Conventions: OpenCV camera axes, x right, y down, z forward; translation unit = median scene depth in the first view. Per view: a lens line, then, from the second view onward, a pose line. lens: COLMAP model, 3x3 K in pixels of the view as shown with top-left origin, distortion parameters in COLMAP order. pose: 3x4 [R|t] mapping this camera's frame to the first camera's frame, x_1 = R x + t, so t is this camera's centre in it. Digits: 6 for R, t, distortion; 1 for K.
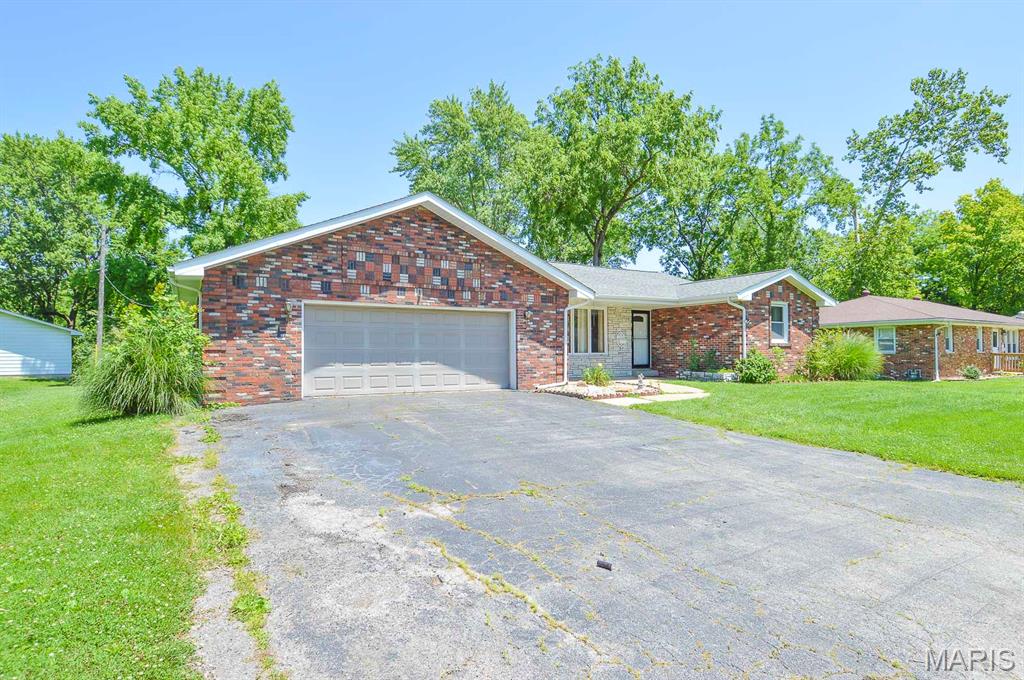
lens RADIAL K [[542.1, 0, 507.3], [0, 542.1, 348.0], [0, 0, 1]] dist [0.017713, -0.023581]
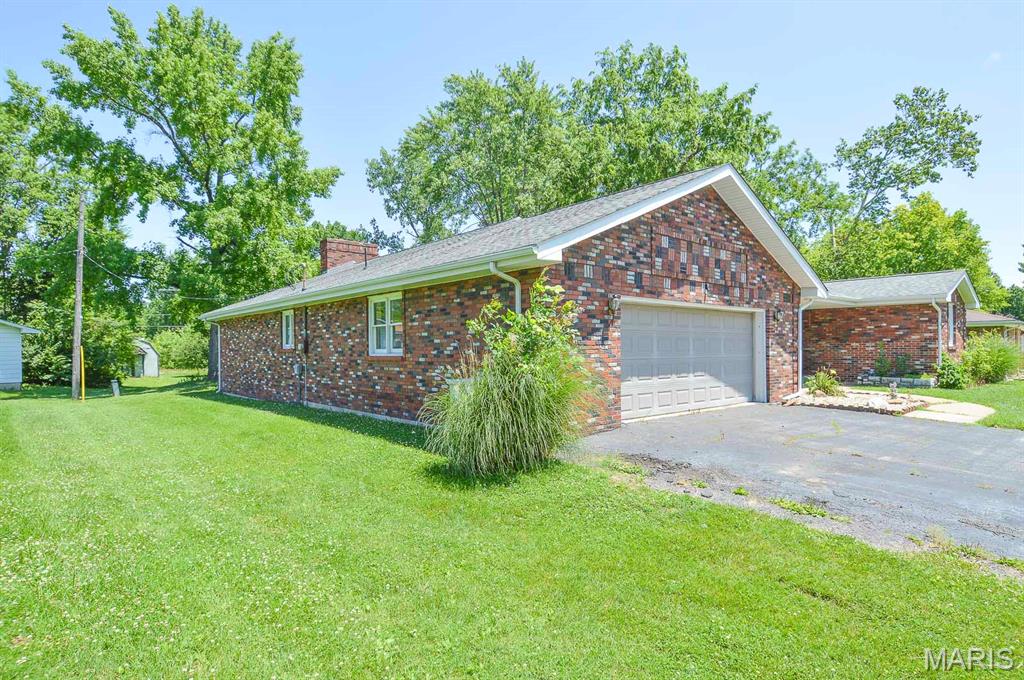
lens RADIAL K [[542.1, 0, 506.8], [0, 542.1, 346.6], [0, 0, 1]] dist [0.017713, -0.023581]
pose [[0.984260, -0.001798, 0.176718, -0.477729], [0.000729, 0.999981, 0.006110, -0.015752], [-0.176726, -0.005885, 0.984243, 0.197955]]
